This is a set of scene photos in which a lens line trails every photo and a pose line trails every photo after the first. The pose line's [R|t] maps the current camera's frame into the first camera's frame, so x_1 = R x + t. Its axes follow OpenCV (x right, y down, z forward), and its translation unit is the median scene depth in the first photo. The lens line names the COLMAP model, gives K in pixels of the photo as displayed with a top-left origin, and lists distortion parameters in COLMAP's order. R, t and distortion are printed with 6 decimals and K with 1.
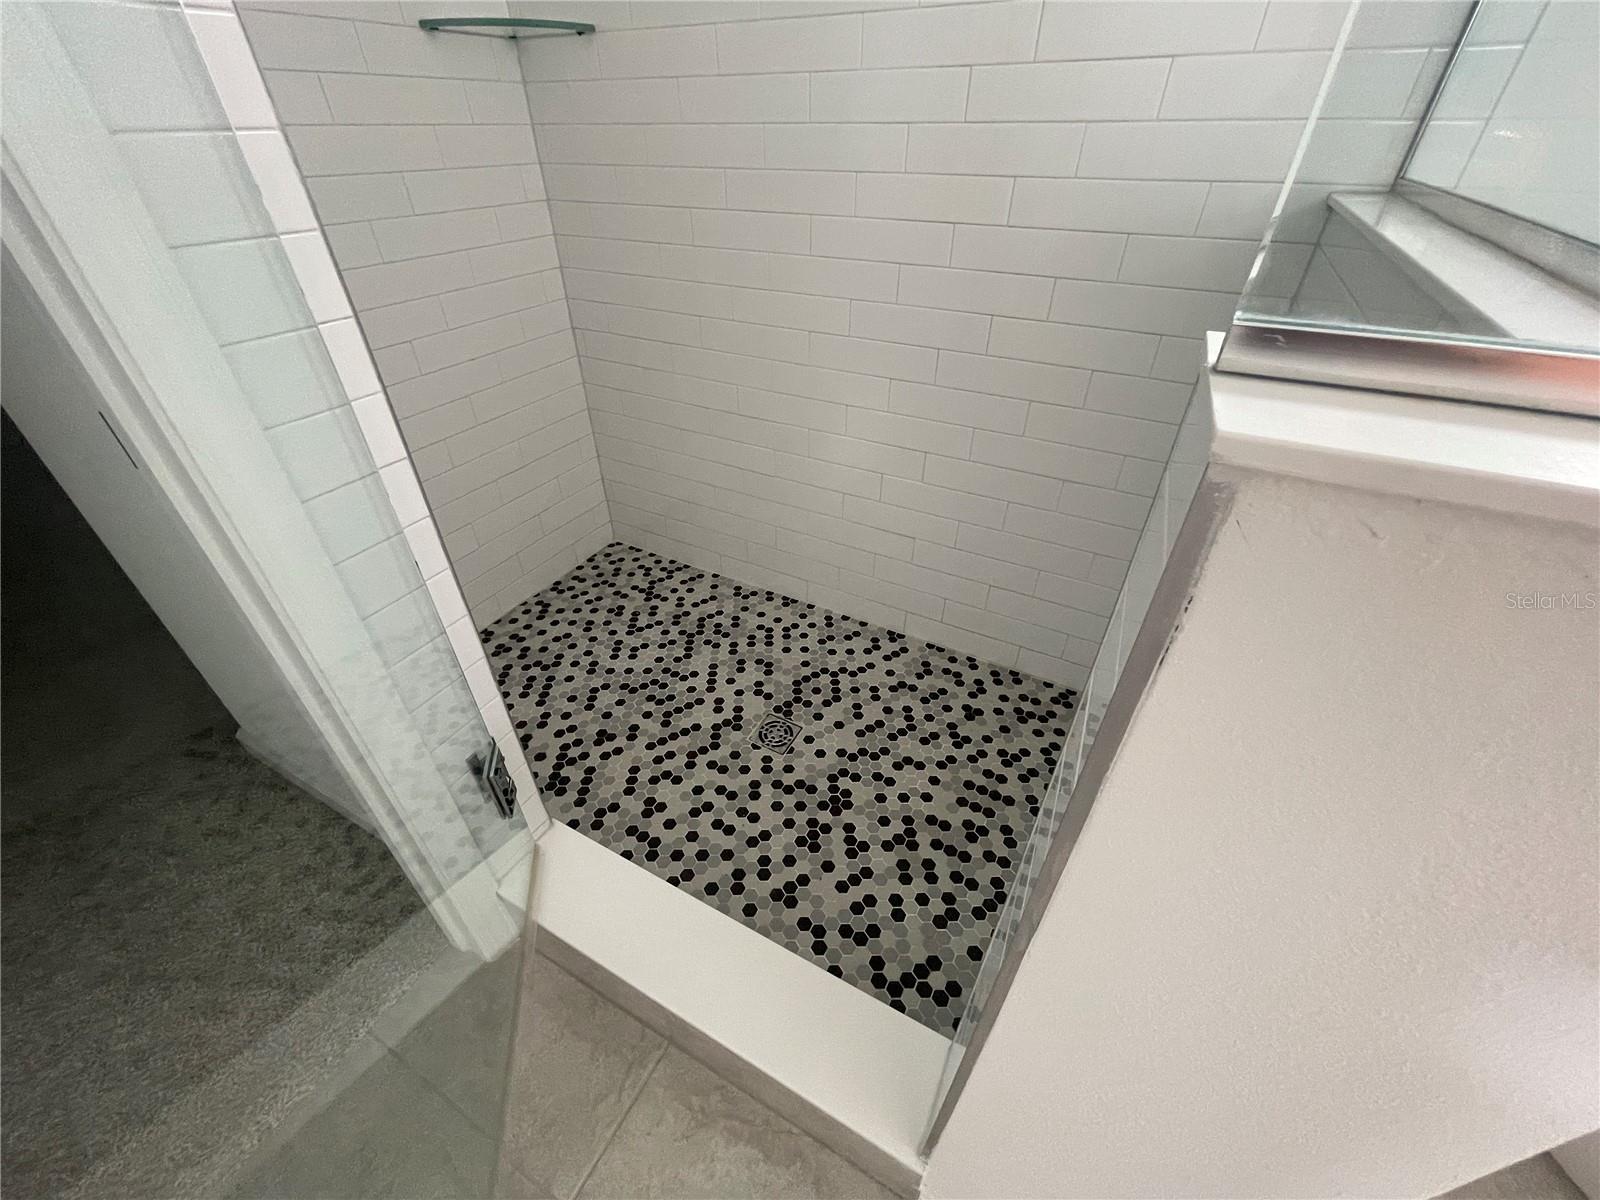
lens RADIAL K [[646.3, 0, 802.2], [0, 646.3, 597.4], [0, 0, 1]] dist [-0.002134, 0.000592]
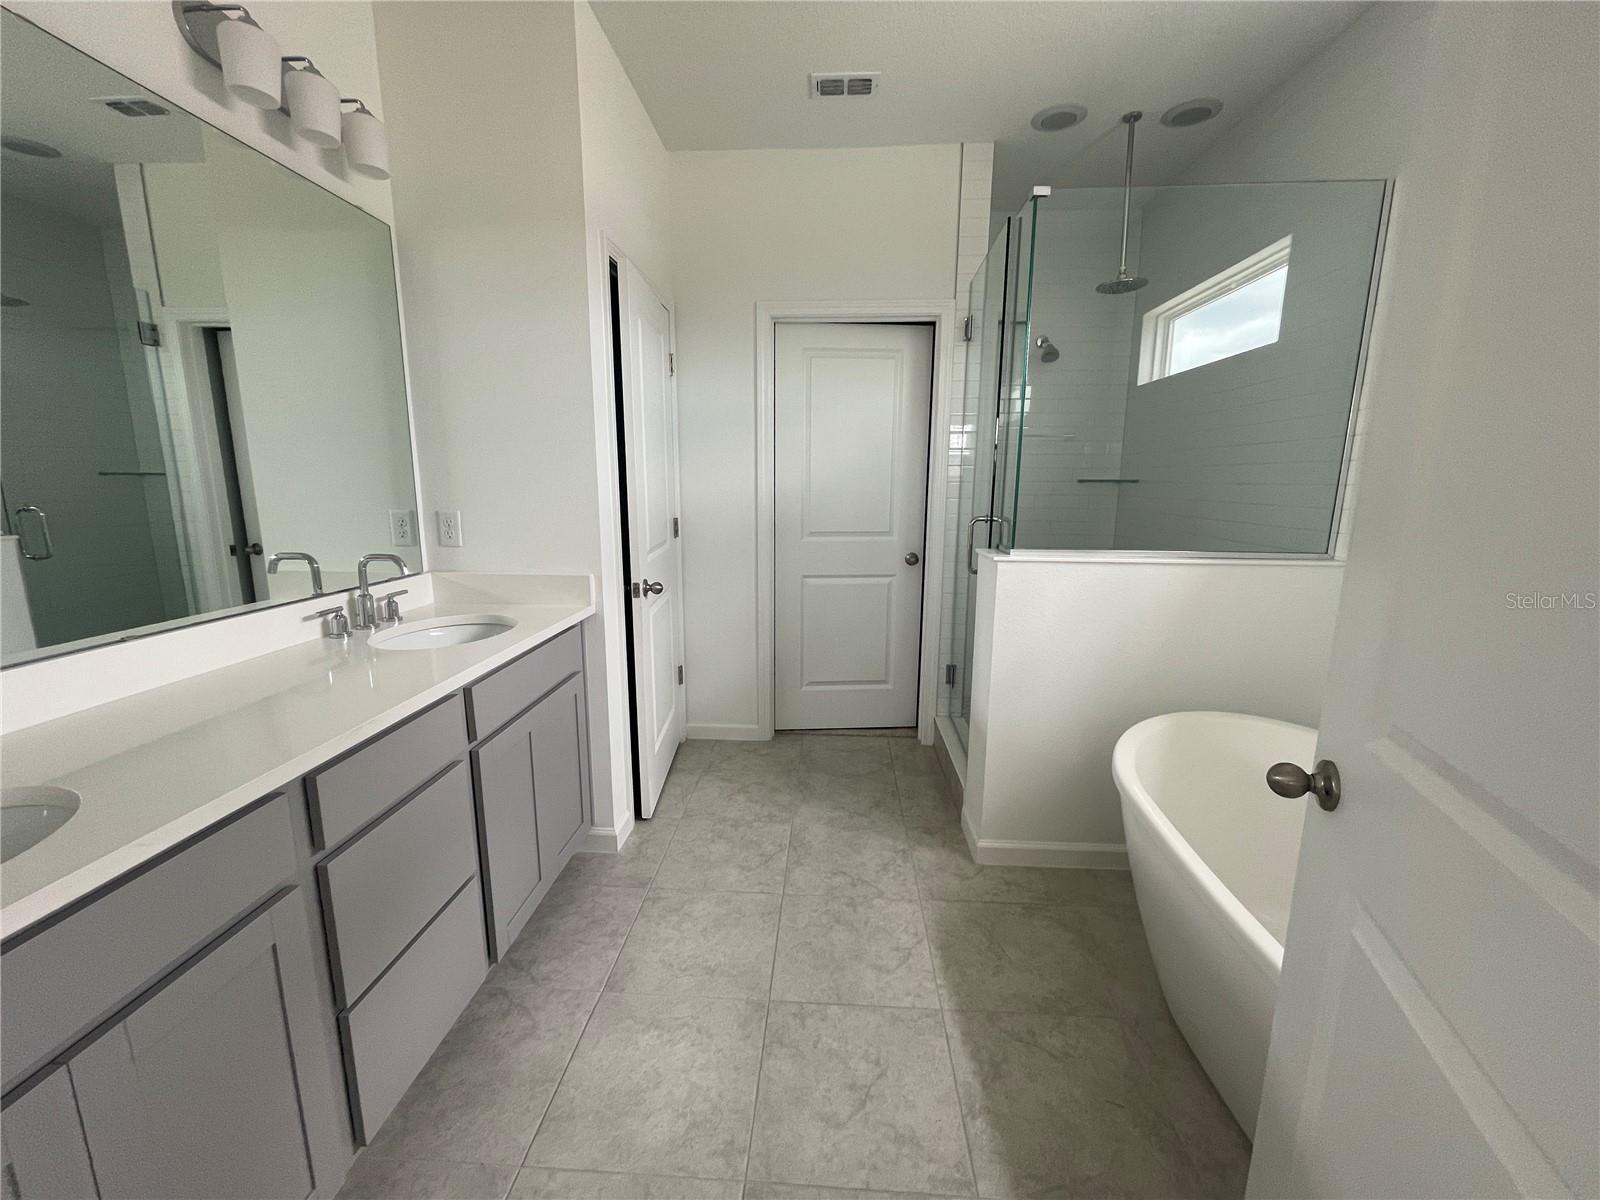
lens RADIAL K [[646.3, 0, 799.4], [0, 646.3, 593.2], [0, 0, 1]] dist [-0.002134, 0.000592]
pose [[0.418426, 0.161494, -0.893778, 1.230696], [-0.546793, 0.830541, -0.105915, 0.416224], [0.725215, 0.533030, 0.435824, -0.716871]]
